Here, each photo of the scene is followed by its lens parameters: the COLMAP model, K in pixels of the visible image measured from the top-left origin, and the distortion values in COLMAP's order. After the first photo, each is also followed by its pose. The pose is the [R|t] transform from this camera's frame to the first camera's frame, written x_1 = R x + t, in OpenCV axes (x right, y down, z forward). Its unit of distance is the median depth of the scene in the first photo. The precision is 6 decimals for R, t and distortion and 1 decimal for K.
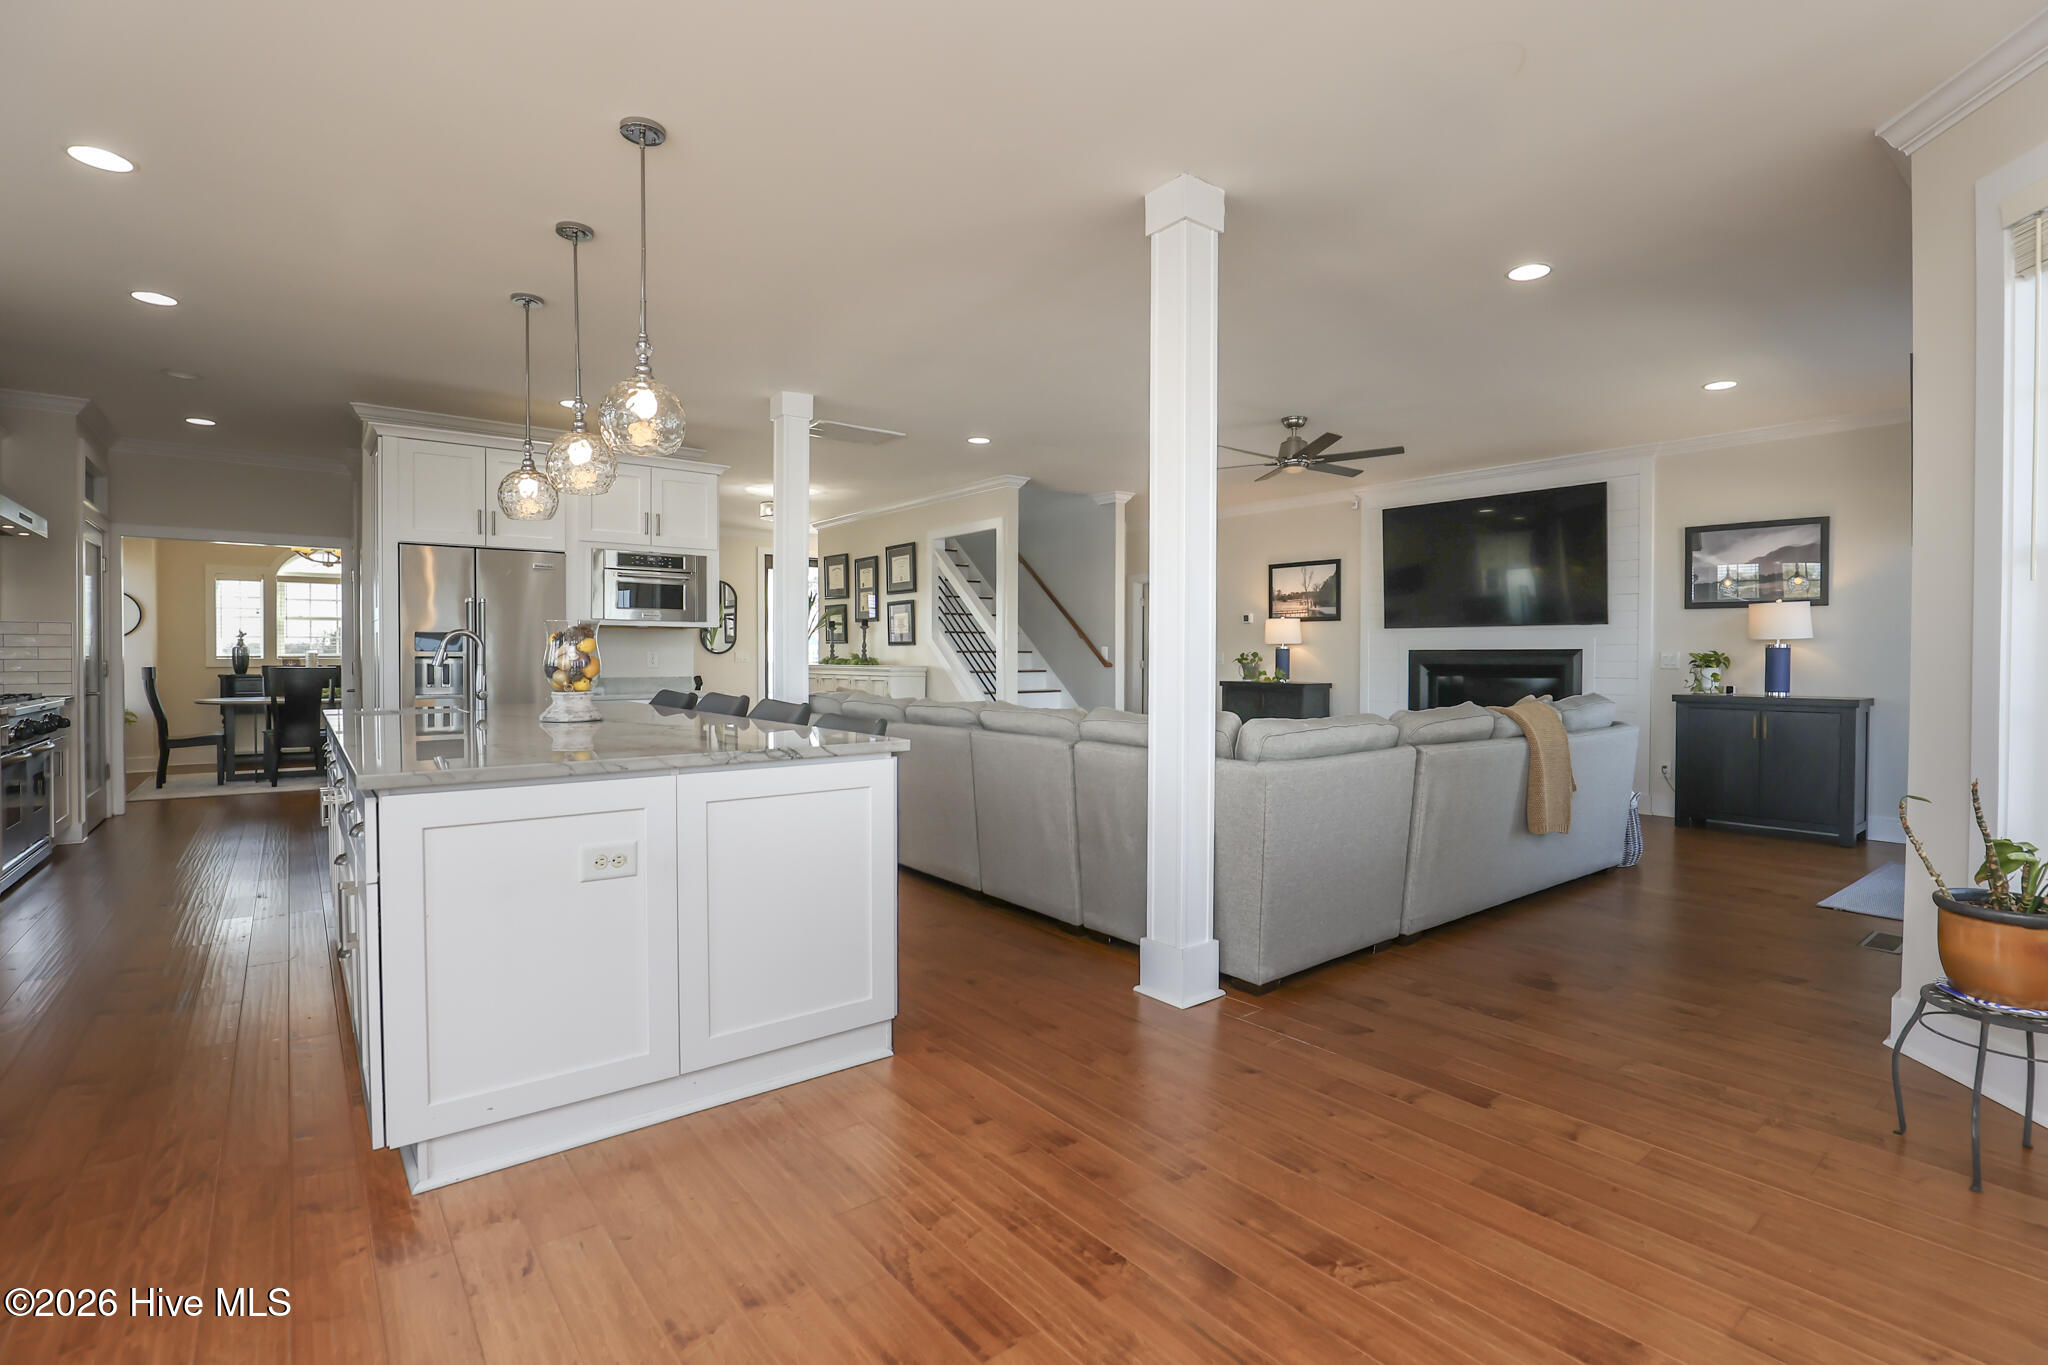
lens RADIAL K [[946.4, 0, 1025.6], [0, 946.4, 677.8], [0, 0, 1]] dist [0.001711, 0.000178]
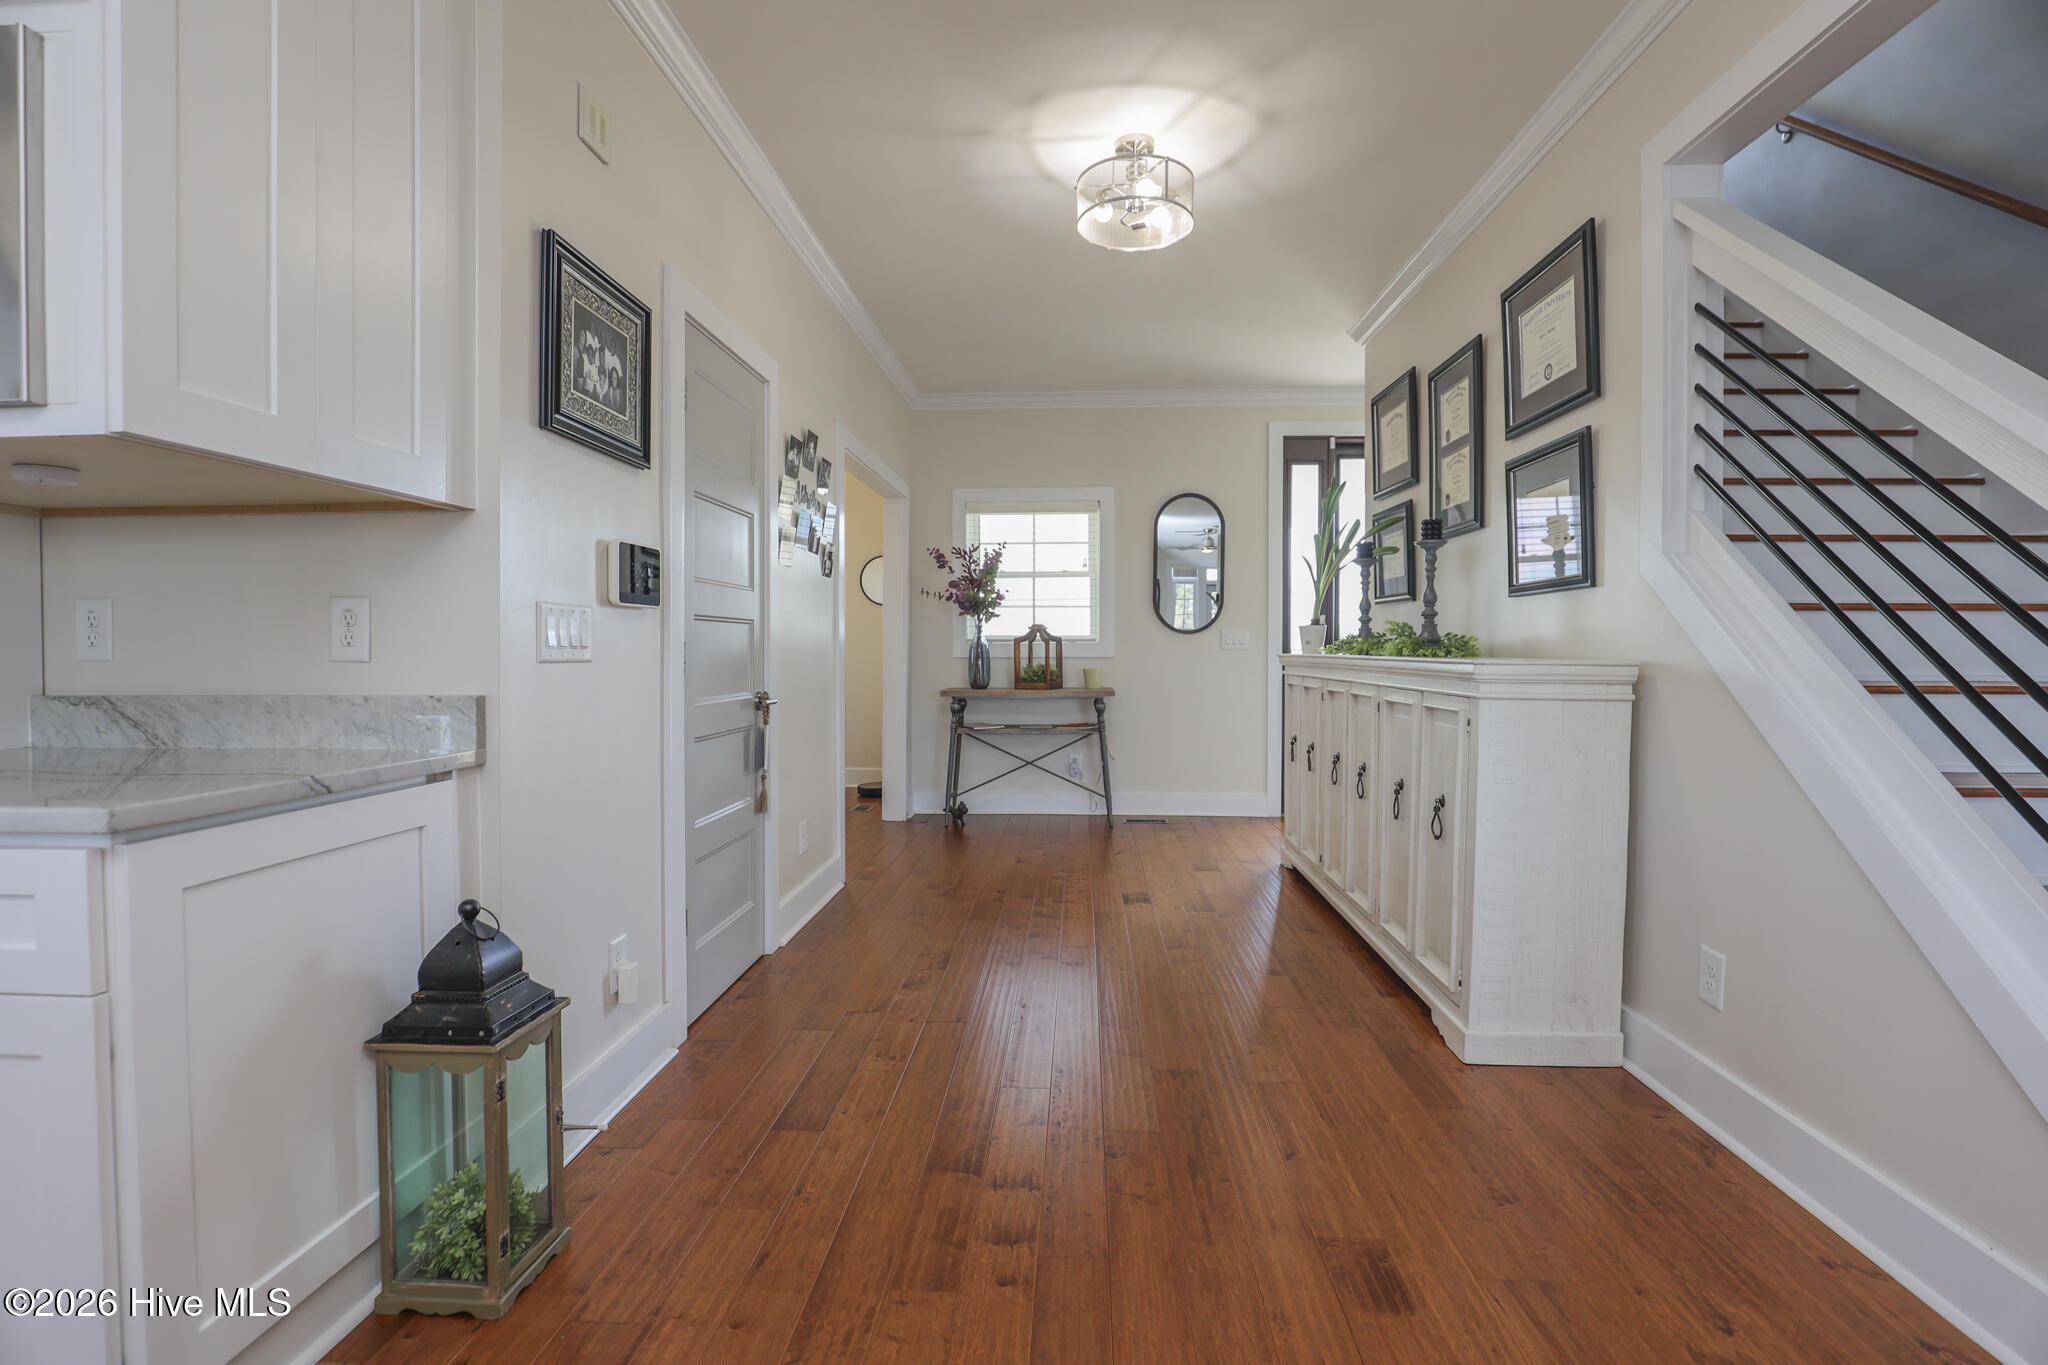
lens RADIAL K [[946.4, 0, 1033.4], [0, 946.4, 654.6], [0, 0, 1]] dist [0.001711, 0.000178]
pose [[0.759731, 0.003484, -0.650228, -0.057507], [-0.010974, 0.999912, -0.007465, -0.009584], [0.650145, 0.012807, 0.759702, 0.648380]]
